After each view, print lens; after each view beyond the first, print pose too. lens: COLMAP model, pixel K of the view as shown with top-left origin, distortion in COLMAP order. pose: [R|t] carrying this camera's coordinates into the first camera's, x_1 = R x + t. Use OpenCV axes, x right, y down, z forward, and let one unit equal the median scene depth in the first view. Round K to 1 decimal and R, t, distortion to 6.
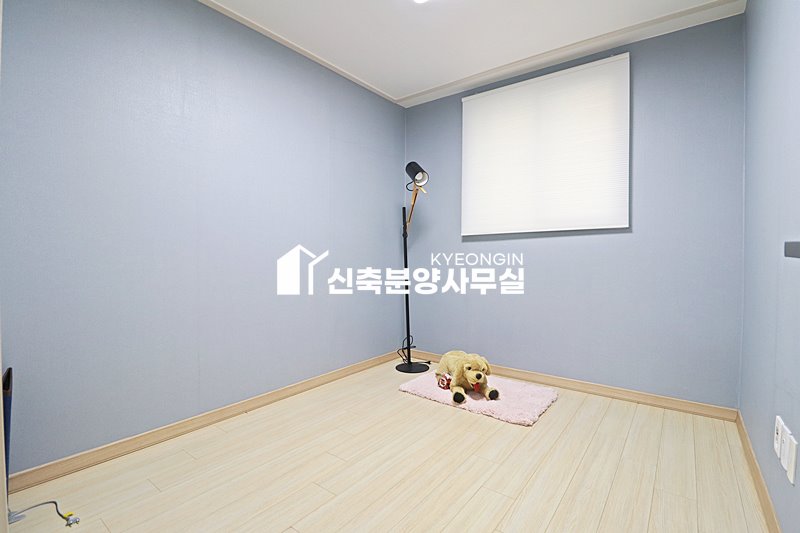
lens RADIAL K [[369.9, 0, 397.2], [0, 369.9, 263.0], [0, 0, 1]] dist [-0.014567, -0.007306]
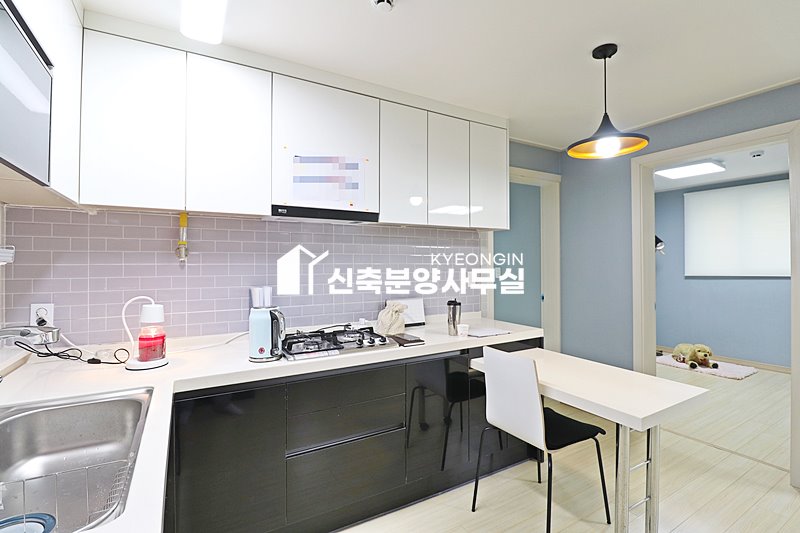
lens RADIAL K [[369.9, 0, 397.2], [0, 369.9, 261.3], [0, 0, 1]] dist [-0.014567, -0.007306]
pose [[0.932123, -0.004445, -0.362115, -0.567767], [-0.001270, 0.999878, -0.015543, -0.145932], [0.362140, 0.014948, 0.932004, -1.307769]]
